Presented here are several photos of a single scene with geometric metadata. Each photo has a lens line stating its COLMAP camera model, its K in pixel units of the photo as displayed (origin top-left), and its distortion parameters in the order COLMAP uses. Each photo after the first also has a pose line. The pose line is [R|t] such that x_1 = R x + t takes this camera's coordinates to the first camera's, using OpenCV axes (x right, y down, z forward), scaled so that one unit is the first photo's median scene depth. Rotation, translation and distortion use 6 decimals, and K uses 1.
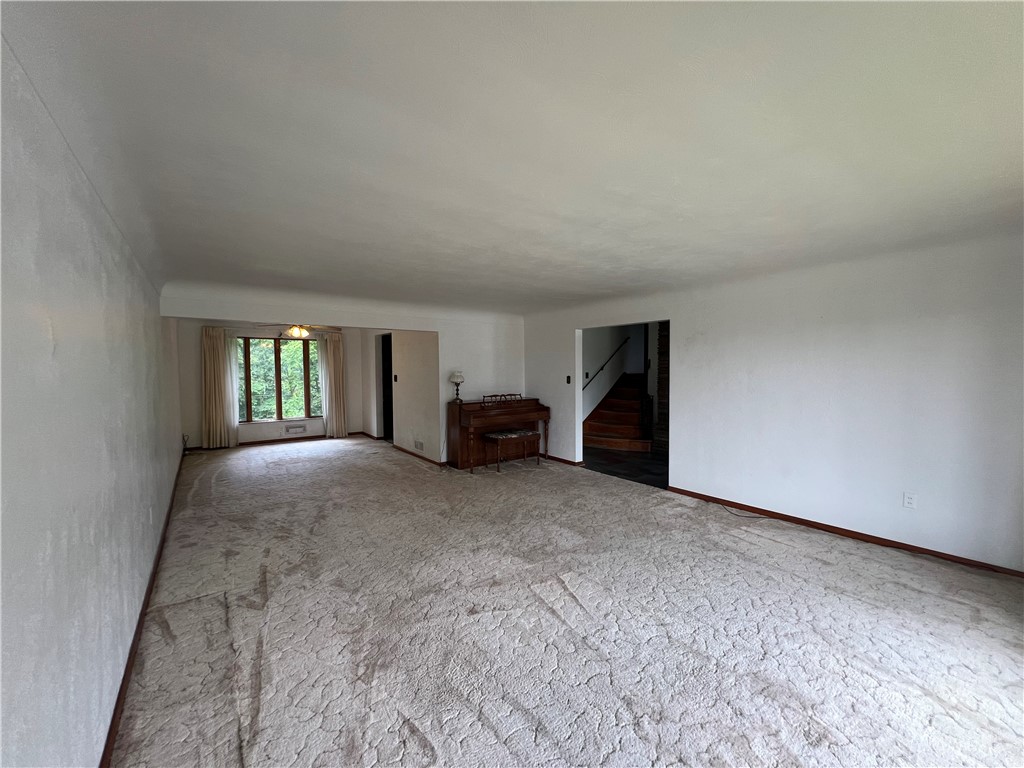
lens RADIAL K [[409.4, 0, 512.2], [0, 409.4, 381.7], [0, 0, 1]] dist [0.000518, 0.000329]
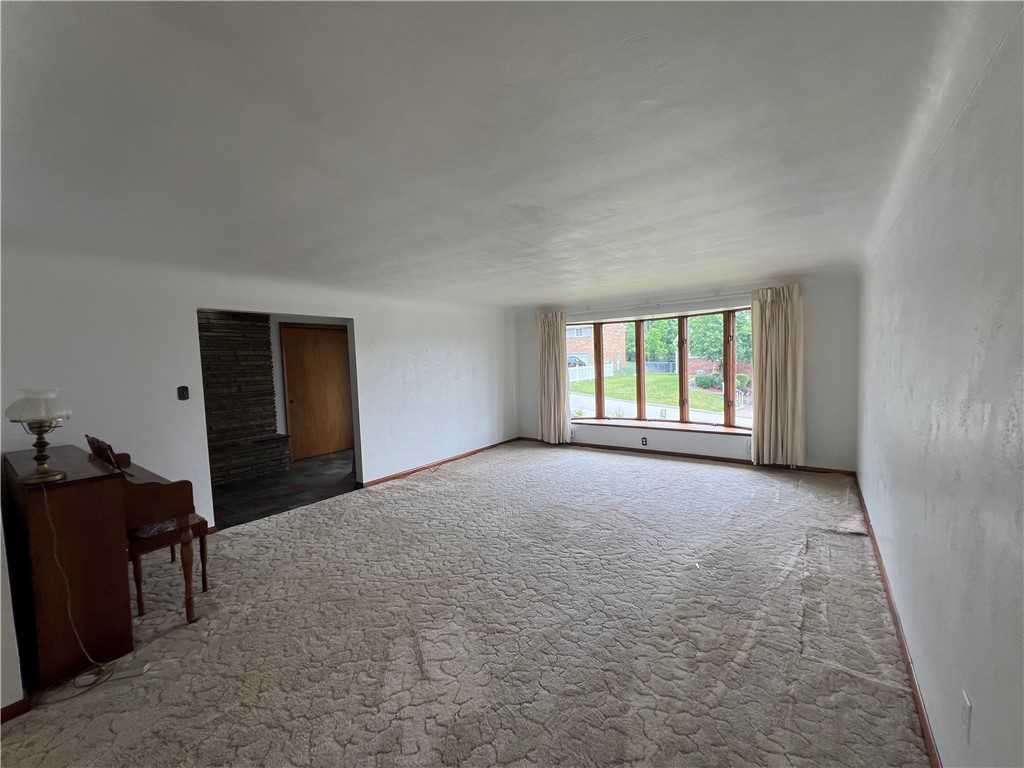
lens RADIAL K [[409.4, 0, 510.2], [0, 409.4, 383.8], [0, 0, 1]] dist [0.000518, 0.000329]
pose [[-0.274567, -0.040357, 0.960721, -0.690310], [0.067347, 0.995858, 0.061080, -0.028563], [-0.959206, 0.081473, -0.270712, 0.919138]]
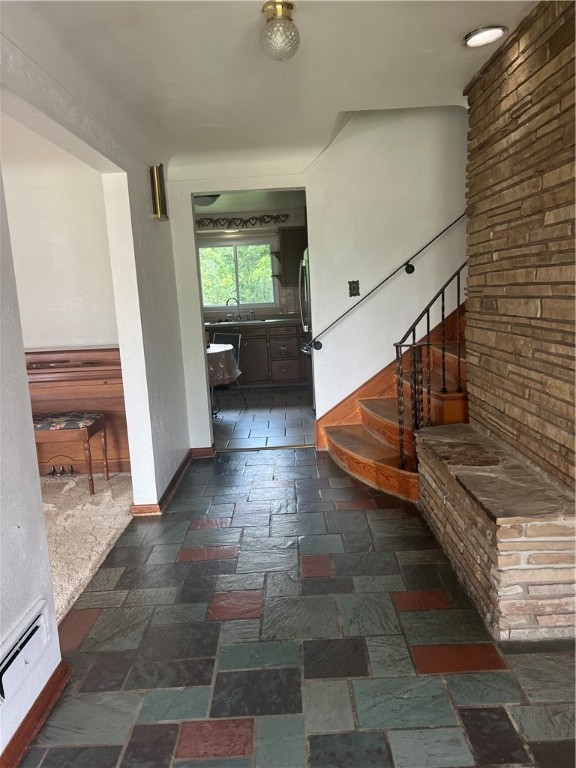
lens RADIAL K [[576.6, 0, 289.9], [0, 576.6, 382.8], [0, 0, 1]] dist [0.004558, -0.003571]
pose [[0.796899, 0.060060, -0.601119, 0.798393], [0.027692, 0.990368, 0.135663, -0.003305], [0.603477, -0.124756, 0.787560, 0.820003]]
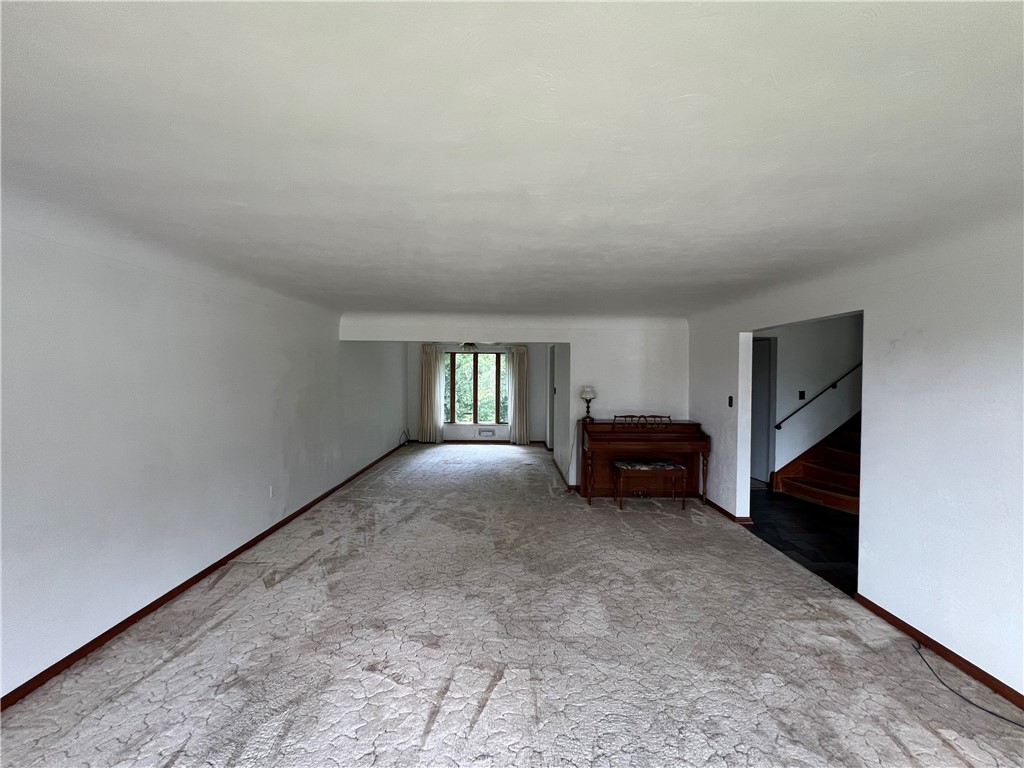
lens RADIAL K [[409.4, 0, 512.5], [0, 409.4, 382.2], [0, 0, 1]] dist [0.000518, 0.000329]
pose [[0.803265, 0.019513, -0.595303, 0.333611], [-0.030926, 0.999481, -0.008969, -0.026599], [0.594819, 0.025615, 0.803452, 0.230765]]
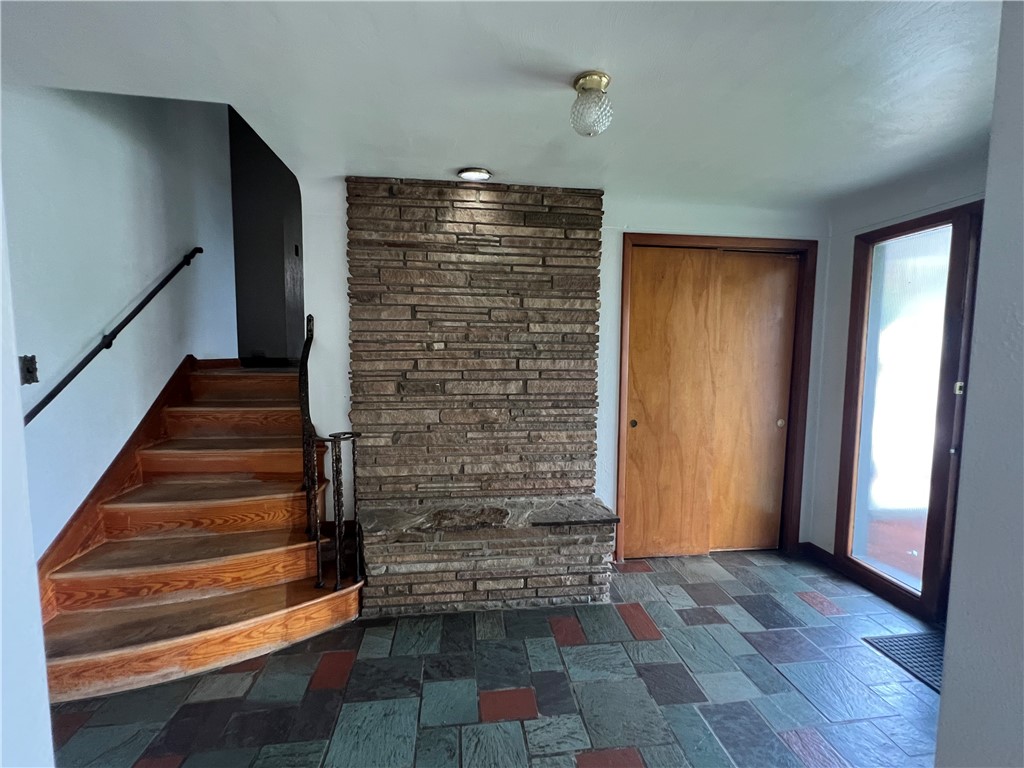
lens RADIAL K [[436.8, 0, 511.3], [0, 436.8, 388.6], [0, 0, 1]] dist [0.002116, -0.001378]
pose [[0.501743, -0.061464, 0.862831, 0.182808], [0.016476, 0.997970, 0.061510, -0.025755], [-0.864860, -0.016646, 0.501737, 1.090035]]
